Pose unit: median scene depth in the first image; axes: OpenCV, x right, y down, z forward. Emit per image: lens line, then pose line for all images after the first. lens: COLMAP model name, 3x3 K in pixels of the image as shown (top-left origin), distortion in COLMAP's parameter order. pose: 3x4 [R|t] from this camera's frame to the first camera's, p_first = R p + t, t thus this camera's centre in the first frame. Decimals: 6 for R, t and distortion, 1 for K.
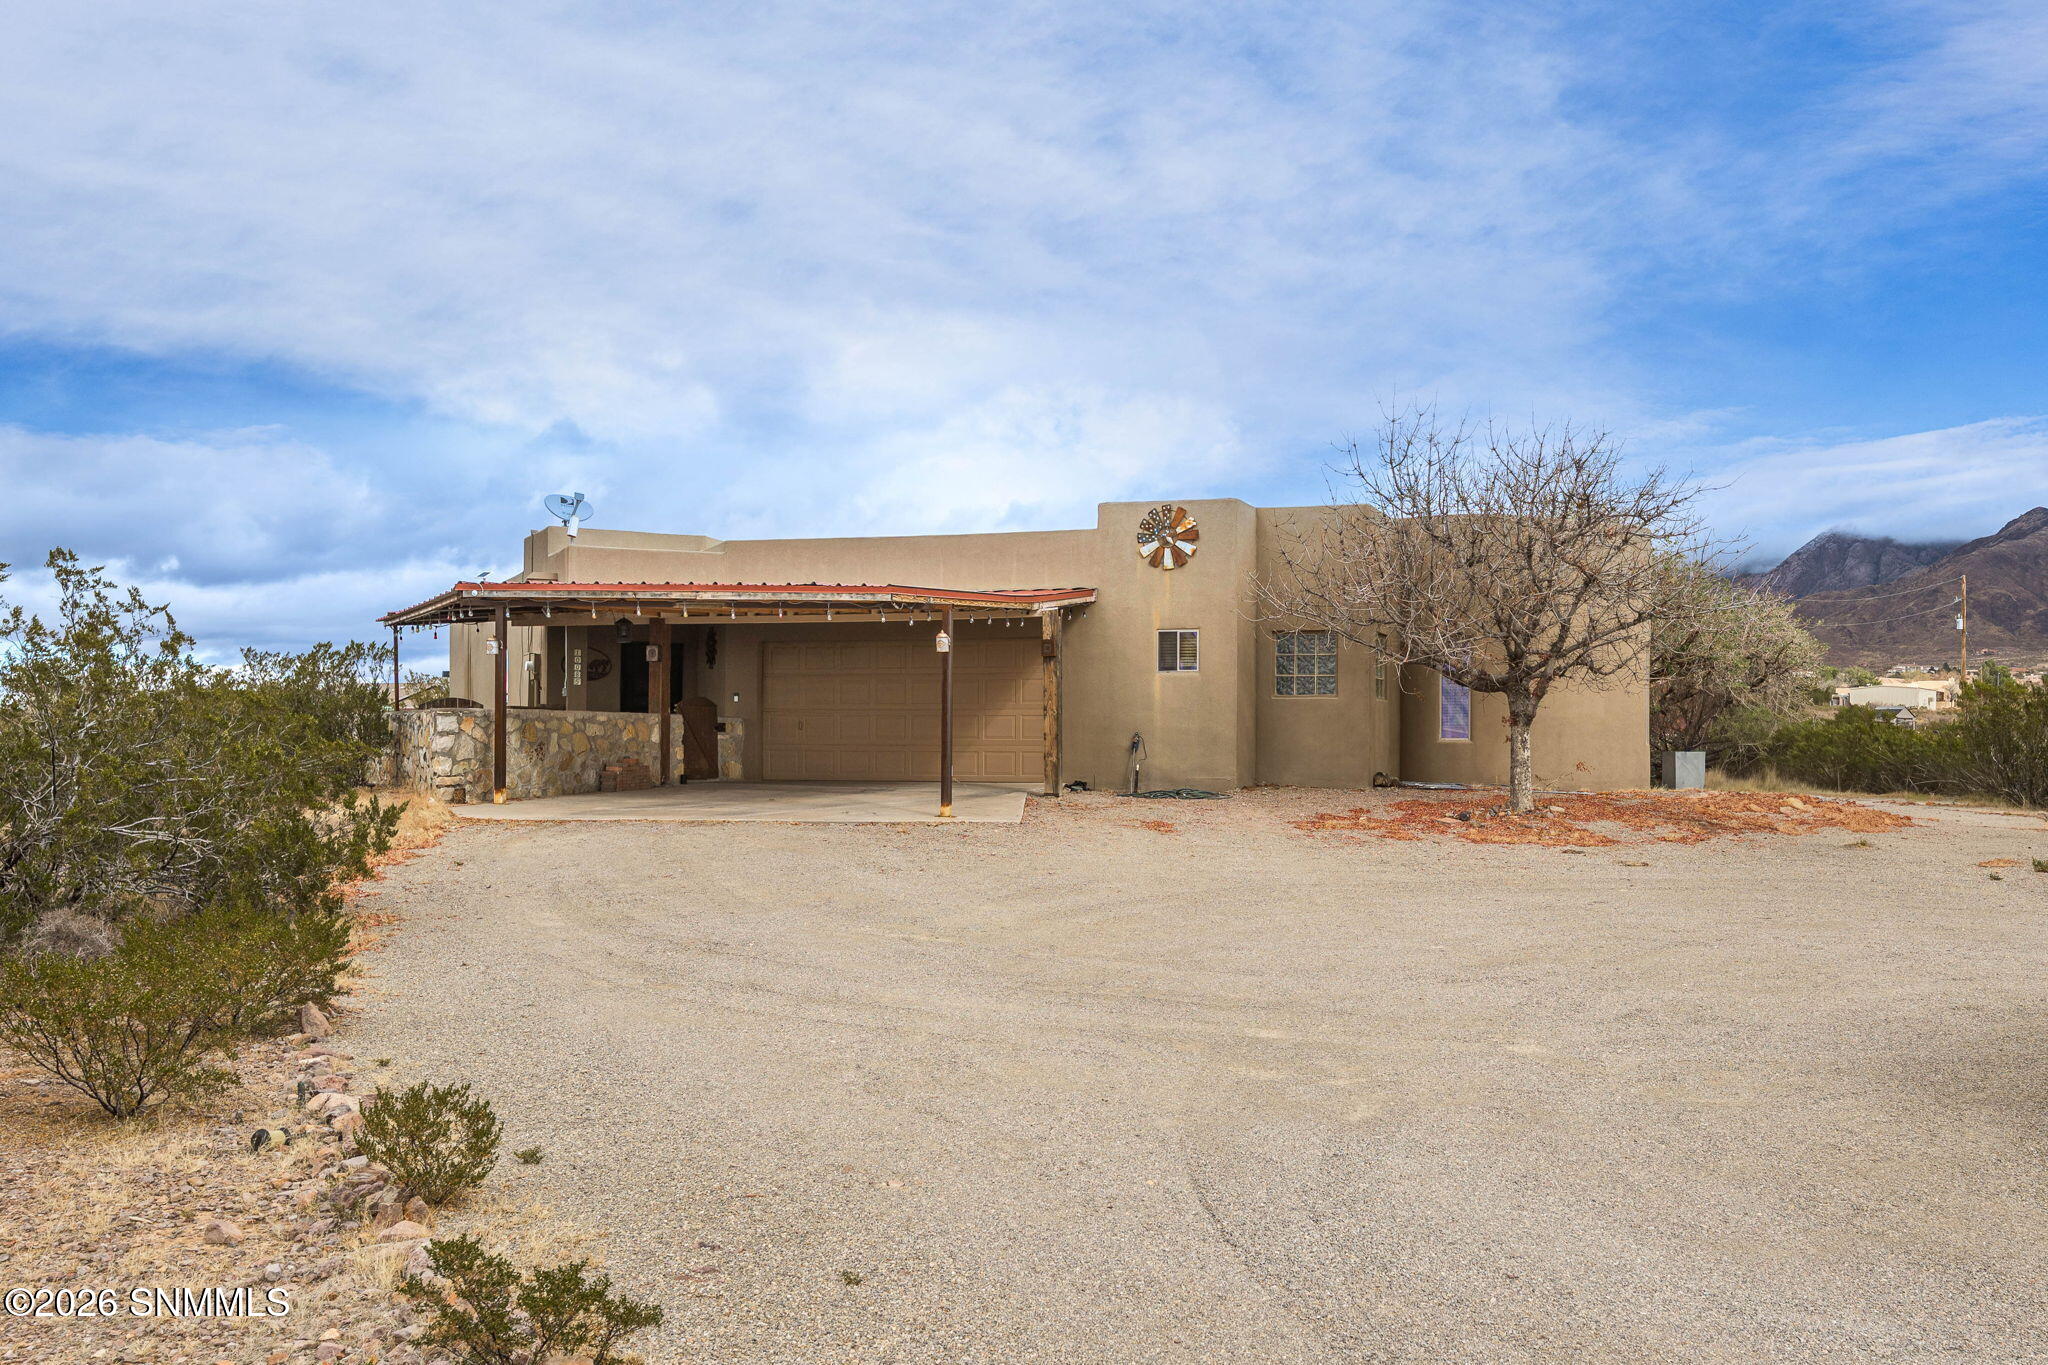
lens RADIAL K [[1521.8, 0, 1053.0], [0, 1521.8, 678.7], [0, 0, 1]] dist [-0.003320, -0.000516]
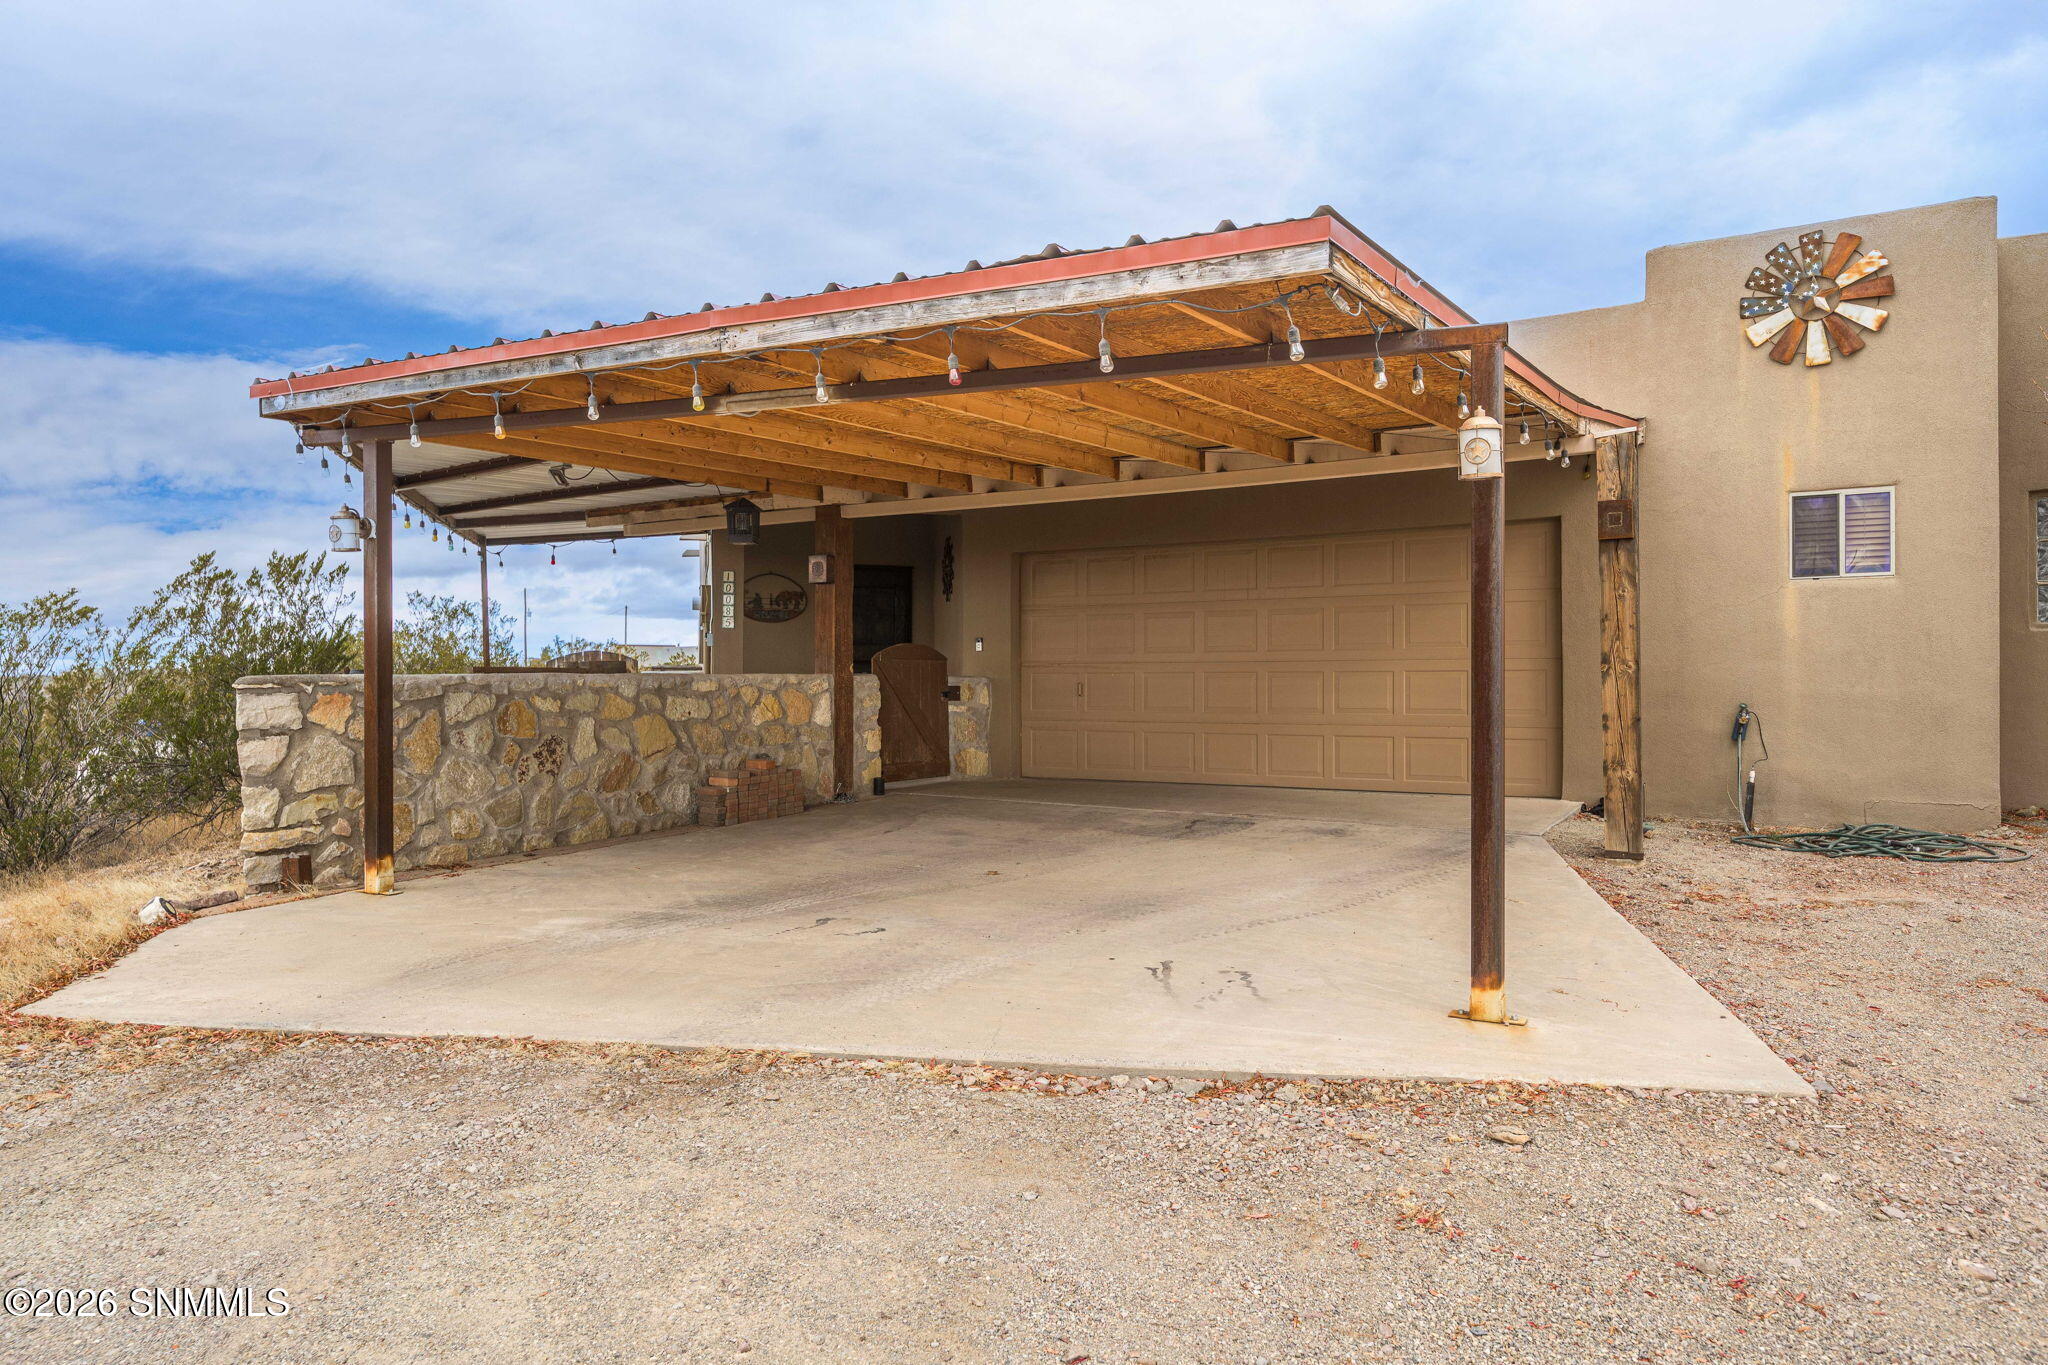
lens RADIAL K [[1521.8, 0, 1053.0], [0, 1521.8, 678.7], [0, 0, 1]] dist [-0.003320, -0.000516]
pose [[0.980299, -0.009213, -0.197307, -0.067216], [0.016173, 0.999301, 0.033694, 0.007033], [0.196858, -0.036221, 0.979763, 0.477753]]
